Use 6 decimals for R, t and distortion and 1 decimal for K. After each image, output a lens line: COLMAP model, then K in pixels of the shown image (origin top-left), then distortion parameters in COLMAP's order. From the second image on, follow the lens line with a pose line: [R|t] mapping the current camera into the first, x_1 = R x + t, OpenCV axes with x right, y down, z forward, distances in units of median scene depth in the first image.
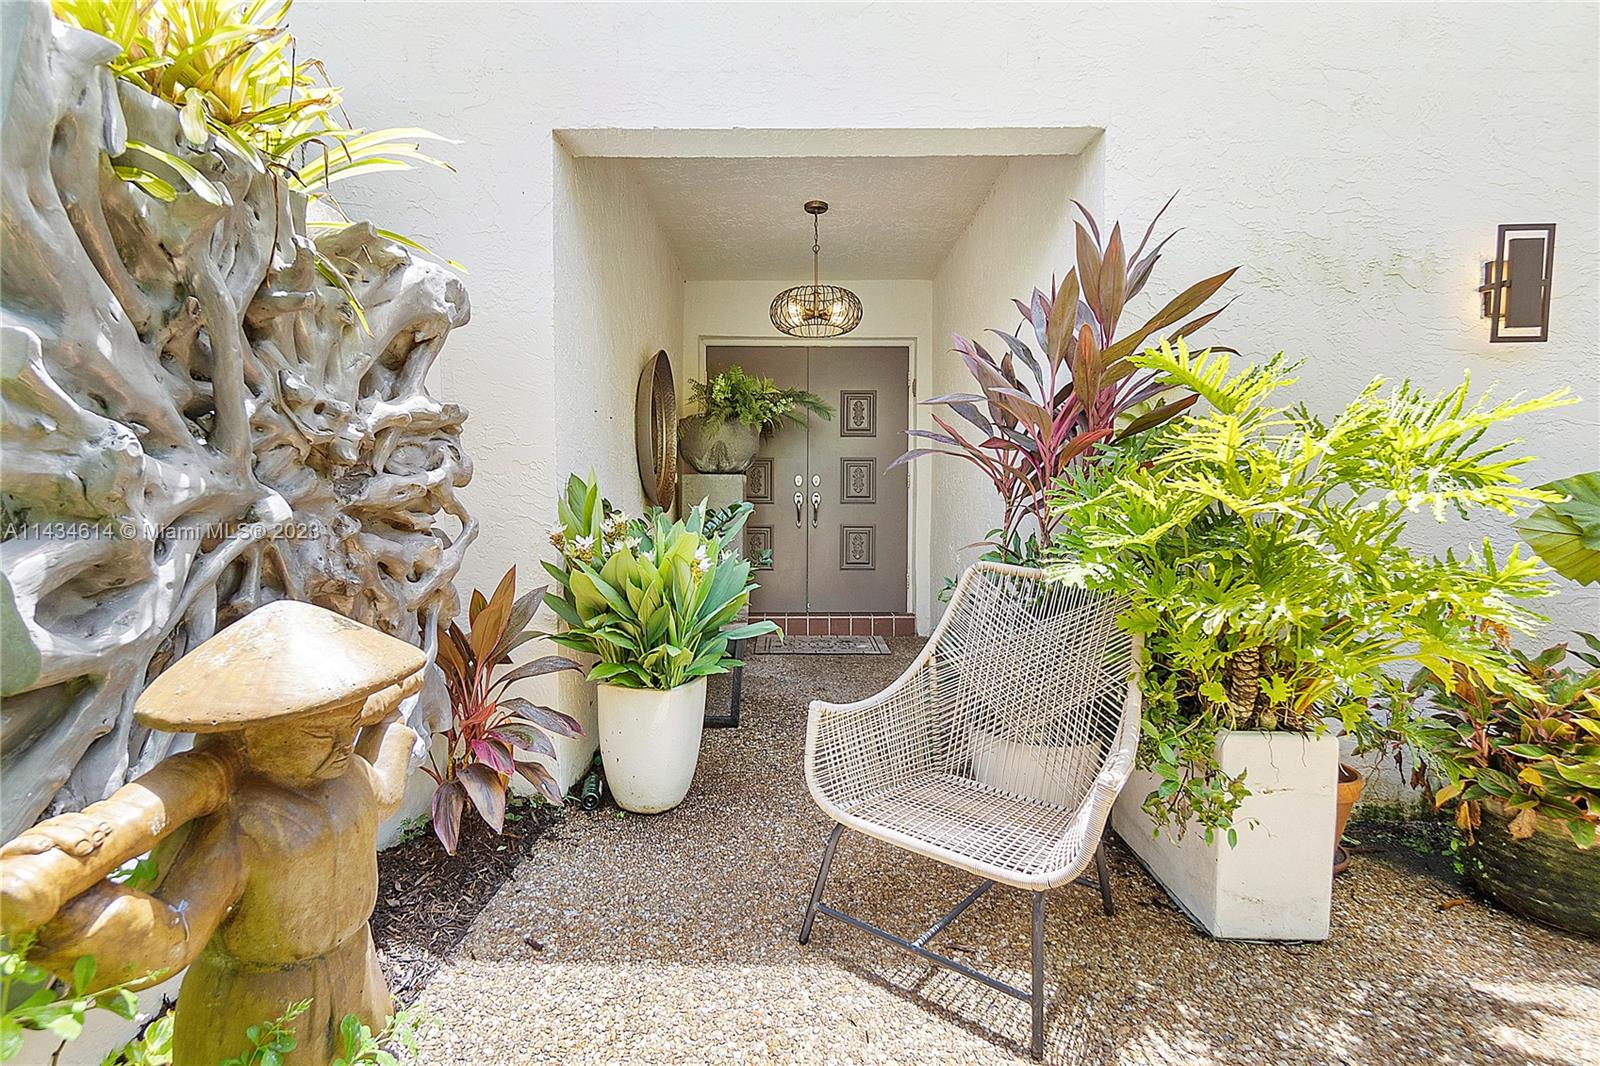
lens RADIAL K [[727.8, 0, 799.6], [0, 727.8, 534.4], [0, 0, 1]] dist [-0.000070, 0.000069]
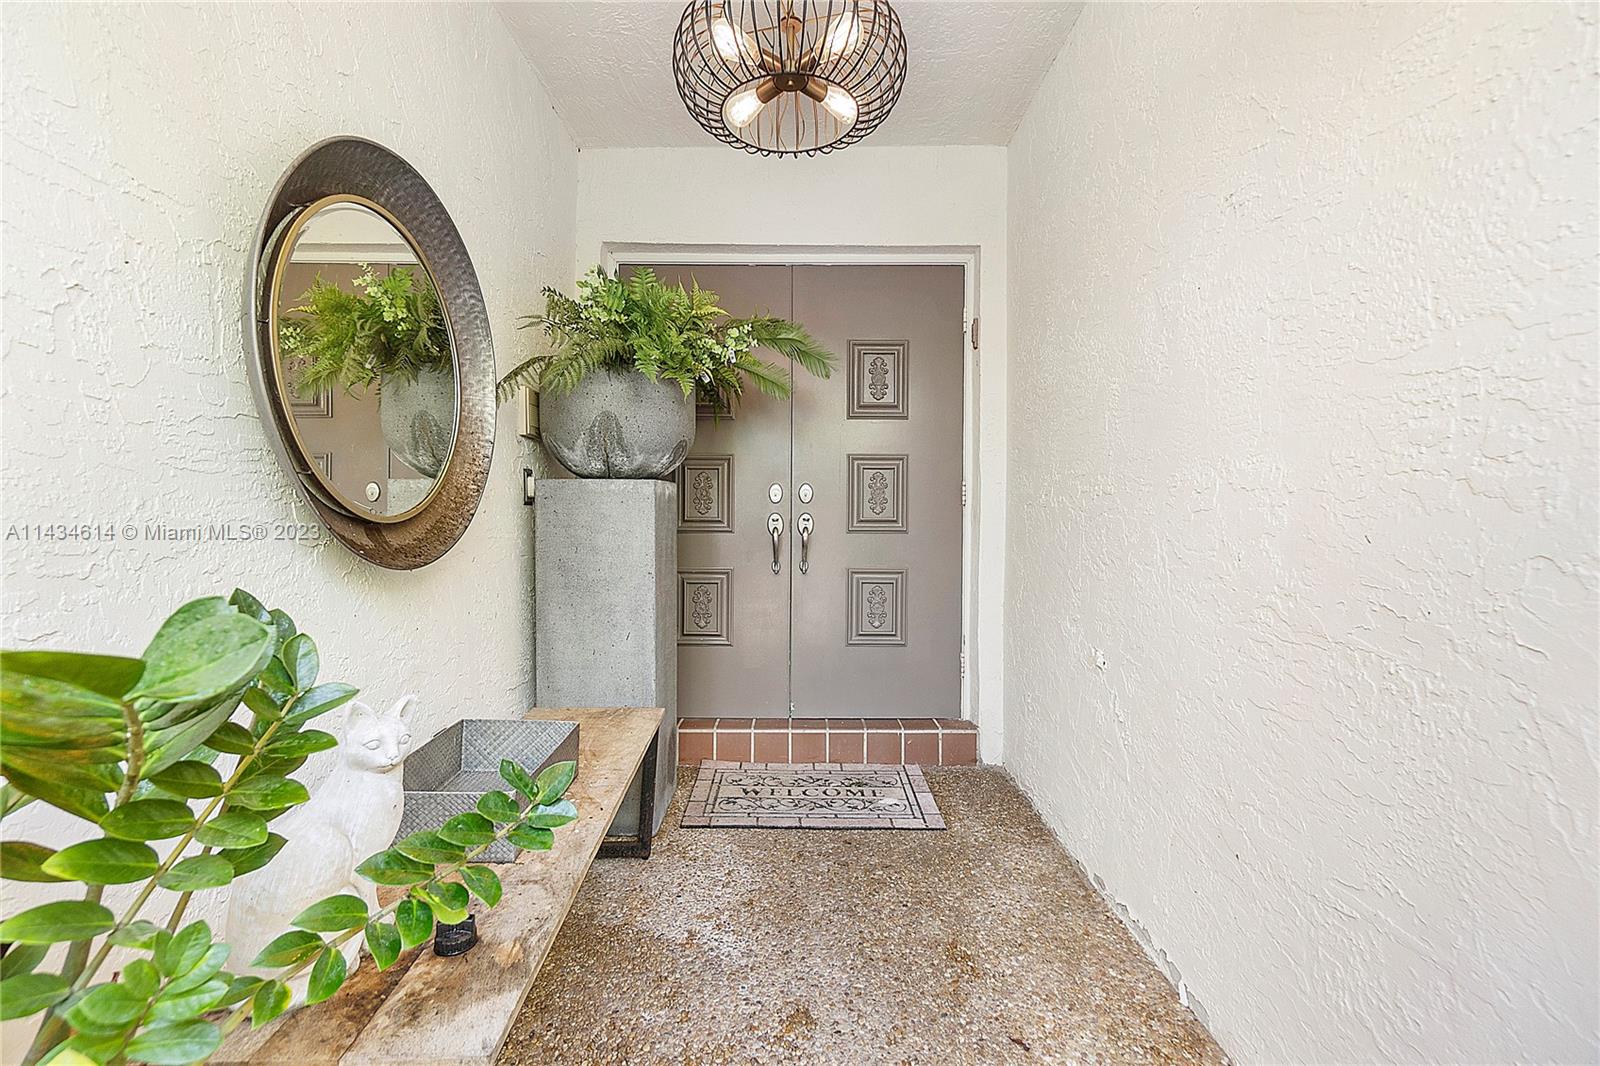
lens RADIAL K [[711.1, 0, 800.0], [0, 711.1, 532.8], [0, 0, 1]] dist [-0.002781, -0.000521]
pose [[0.999981, 0.001777, -0.005902, 0.021774], [-0.001914, 0.999727, -0.023285, -0.029264], [0.005859, 0.023296, 0.999711, 0.435195]]
